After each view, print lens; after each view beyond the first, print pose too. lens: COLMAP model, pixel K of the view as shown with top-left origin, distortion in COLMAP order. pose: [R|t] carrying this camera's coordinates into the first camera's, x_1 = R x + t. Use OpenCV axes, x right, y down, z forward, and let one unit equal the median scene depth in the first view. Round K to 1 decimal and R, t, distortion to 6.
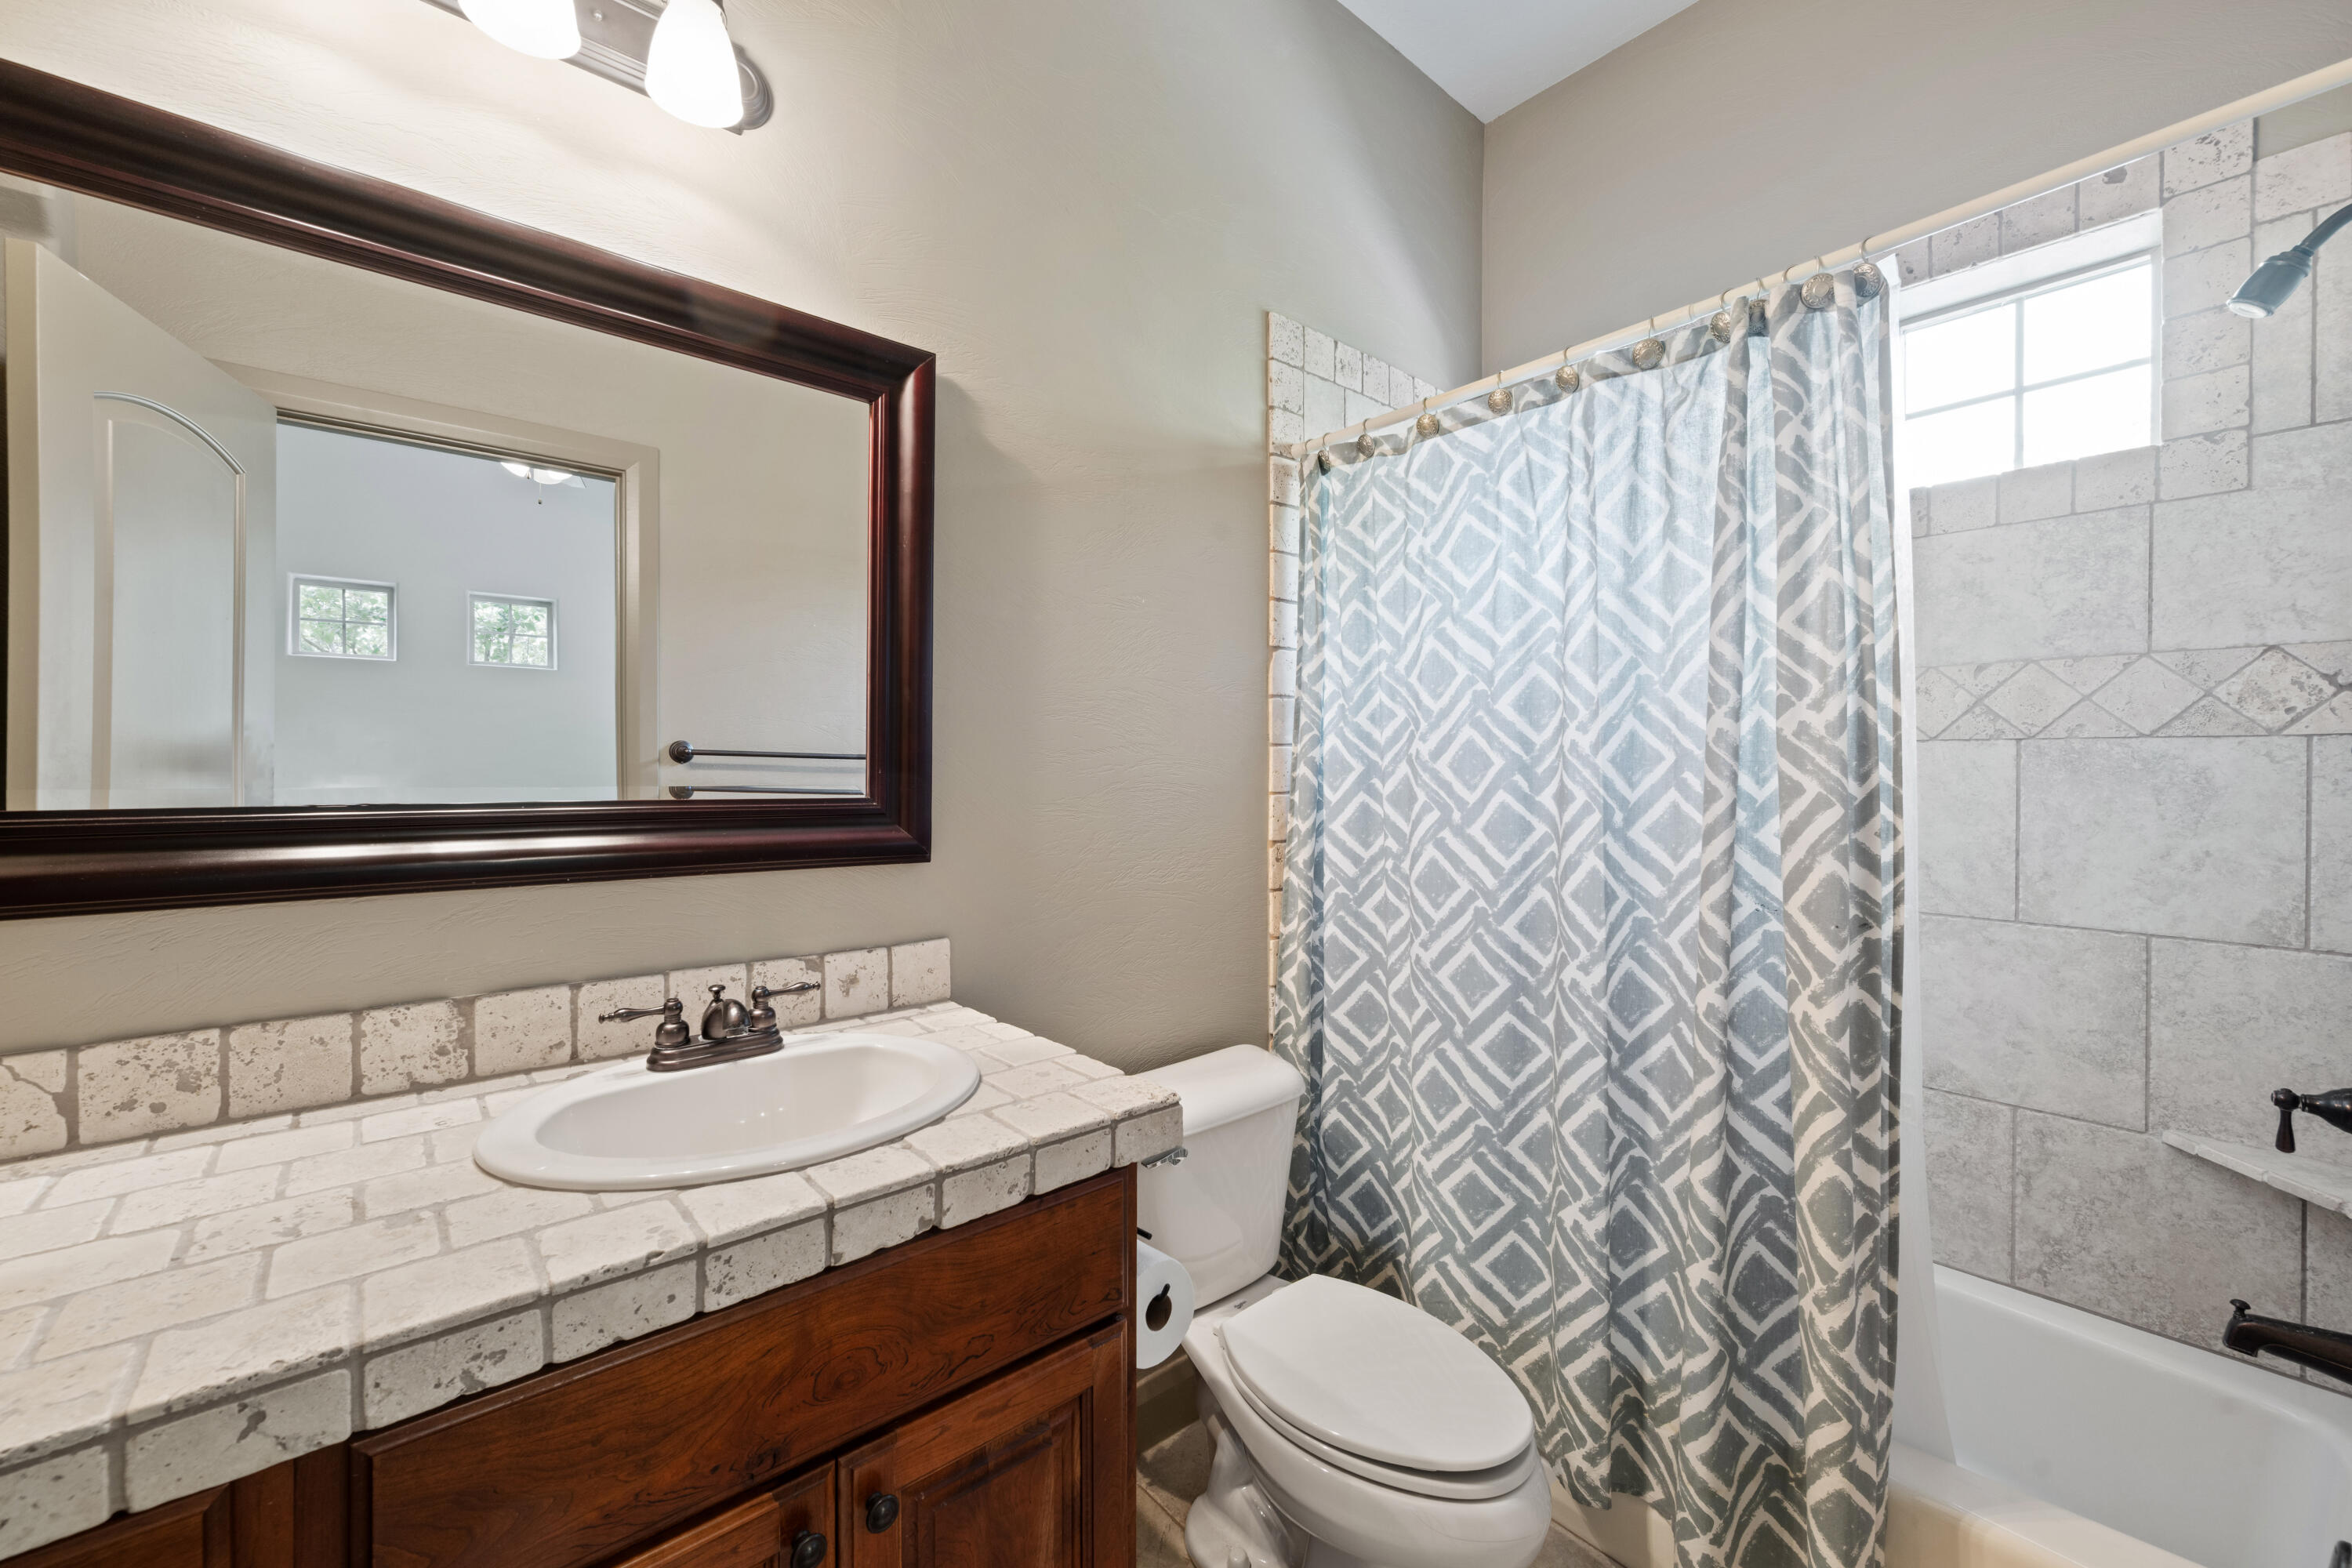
lens RADIAL K [[937.3, 0, 1184.1], [0, 937.3, 776.0], [0, 0, 1]] dist [-0.001484, 0.000269]
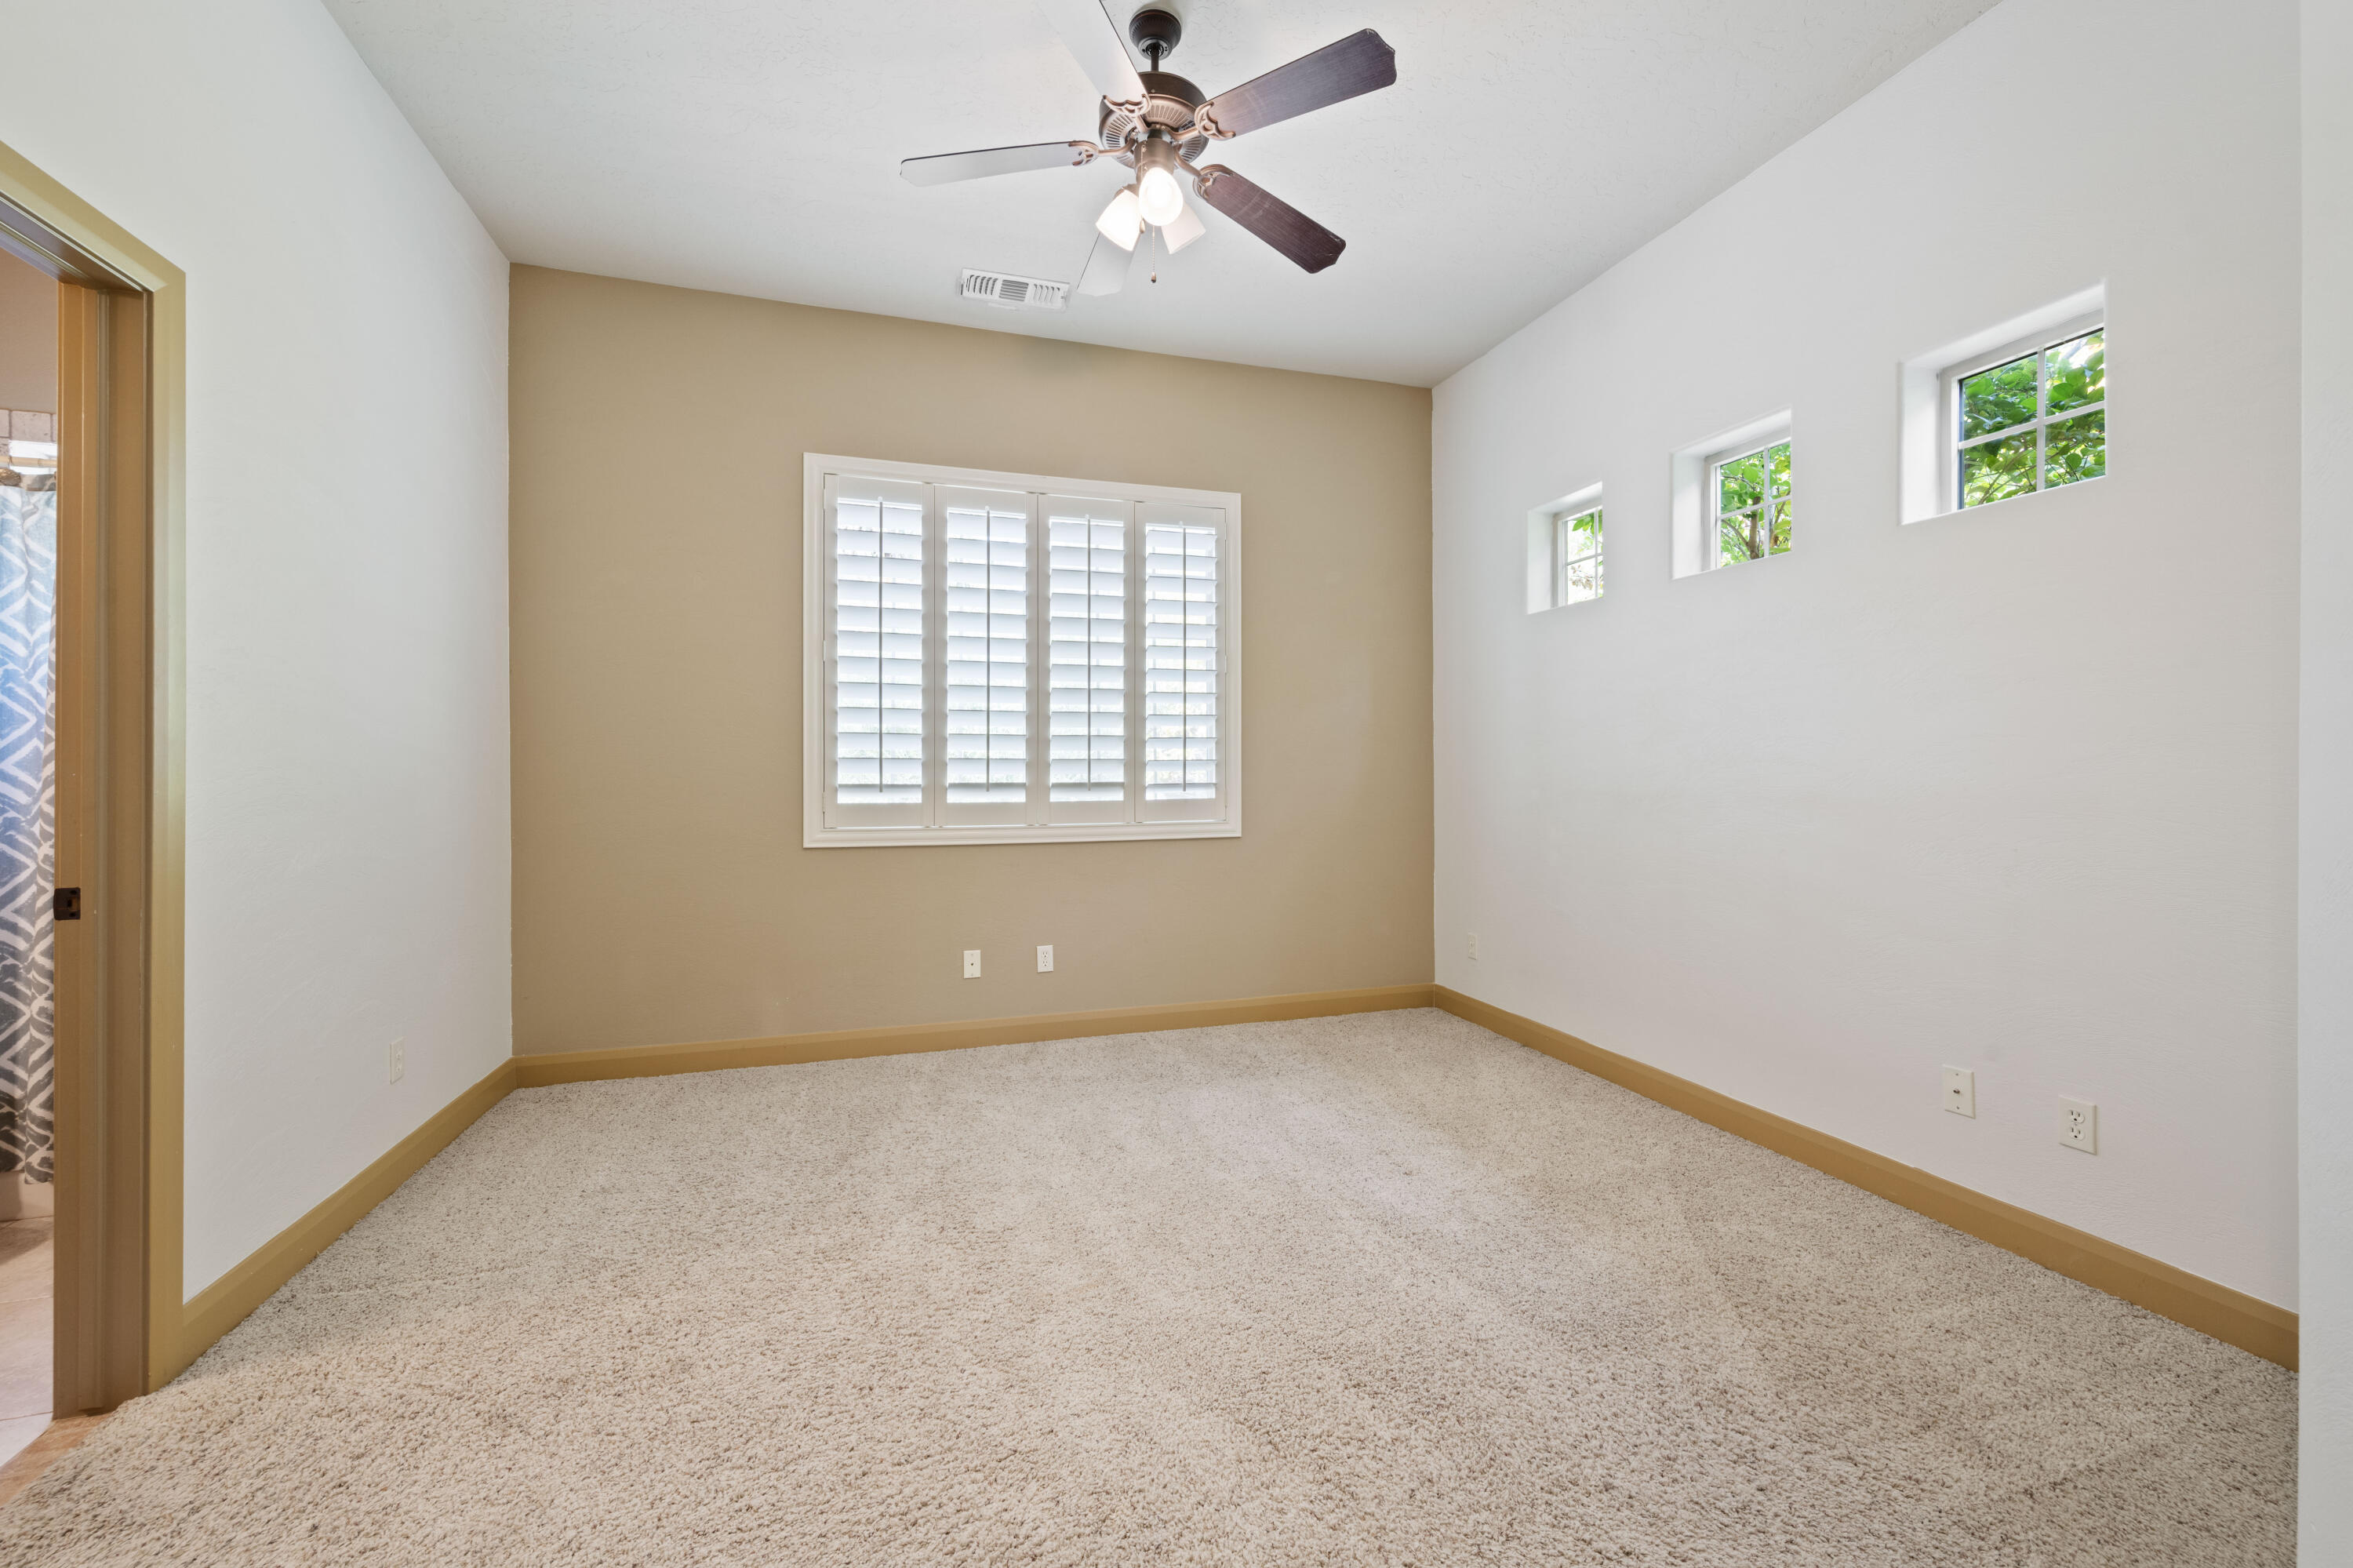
lens RADIAL K [[937.8, 0, 1156.0], [0, 937.8, 767.8], [0, 0, 1]] dist [-0.001484, 0.000269]
pose [[0.404246, -0.003751, 0.914642, -0.205709], [0.001867, 0.999993, 0.003275, 0.064918], [-0.914648, 0.000384, 0.404250, -1.534866]]
